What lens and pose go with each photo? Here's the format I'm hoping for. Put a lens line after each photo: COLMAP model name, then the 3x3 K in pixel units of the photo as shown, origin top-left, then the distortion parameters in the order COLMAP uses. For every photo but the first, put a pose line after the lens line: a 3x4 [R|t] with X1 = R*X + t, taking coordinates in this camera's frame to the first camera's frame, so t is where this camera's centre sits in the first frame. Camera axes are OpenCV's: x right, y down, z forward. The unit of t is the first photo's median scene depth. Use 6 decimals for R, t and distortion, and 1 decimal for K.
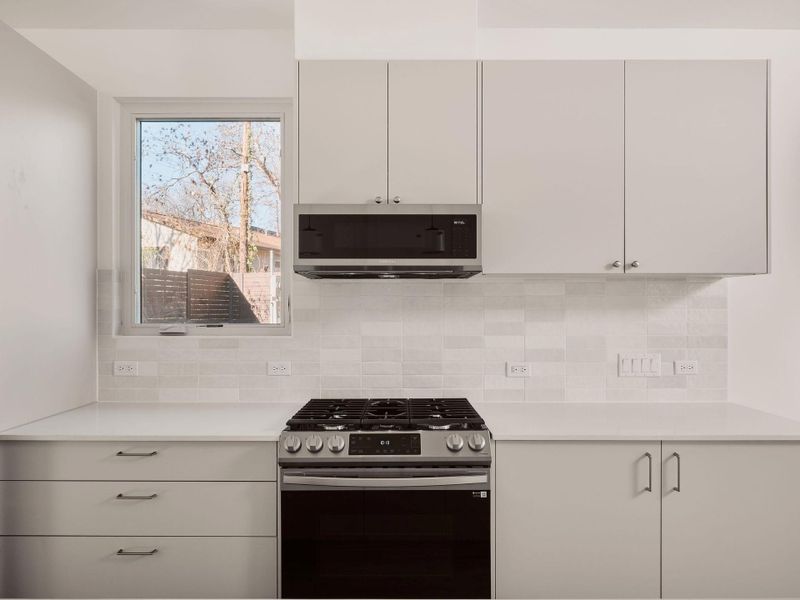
lens RADIAL K [[528.7, 0, 400.0], [0, 528.7, 300.0], [0, 0, 1]] dist [-0.000128, 0.000984]
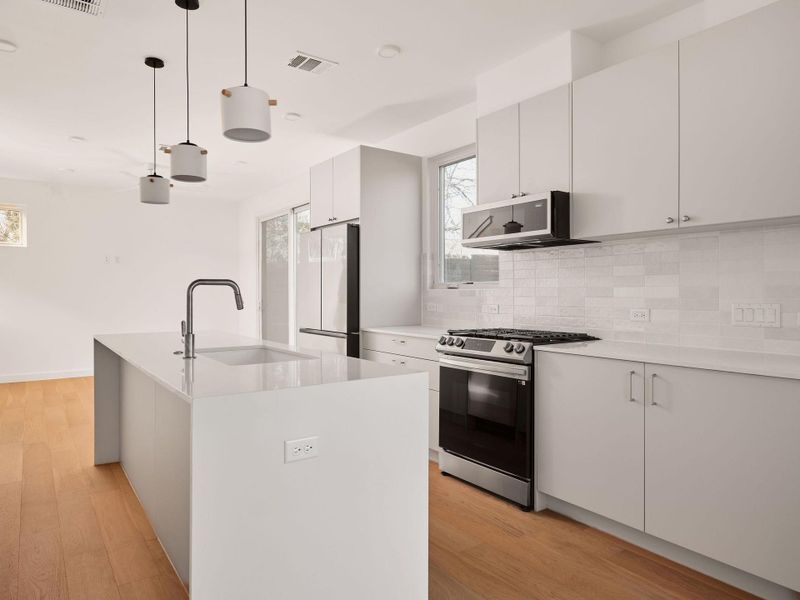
lens RADIAL K [[528.7, 0, 400.0], [0, 528.7, 300.0], [0, 0, 1]] dist [-0.000128, 0.000984]
pose [[0.573310, 0.008417, -0.819296, 0.905730], [0.008205, 0.999838, 0.016013, 0.074689], [0.819298, -0.015903, 0.573148, -0.129742]]
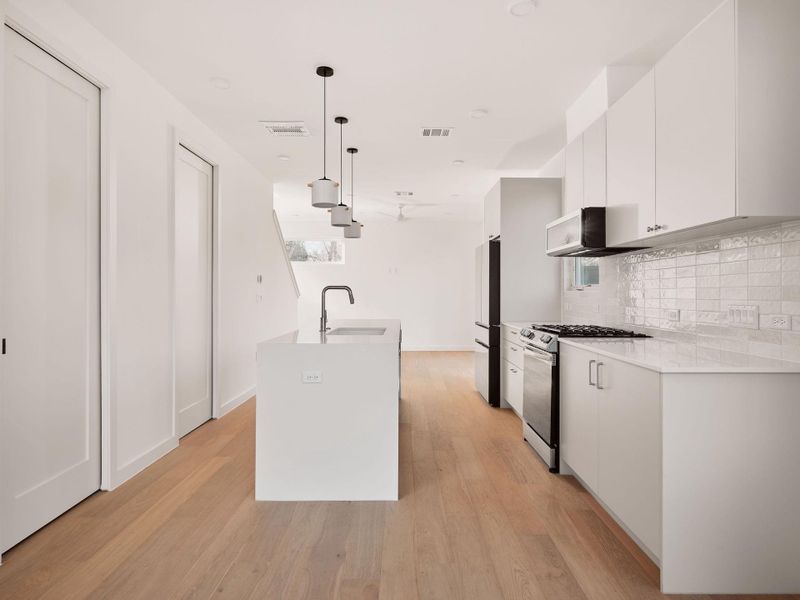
lens RADIAL K [[482.4, 0, 400.0], [0, 482.4, 300.0], [0, 0, 1]] dist [0.007433, 0.001096]
pose [[-0.017031, 0.009733, -0.999808, 1.417092], [0.006203, 0.999934, 0.009629, 0.080112], [0.999836, -0.006037, -0.017091, 0.368776]]
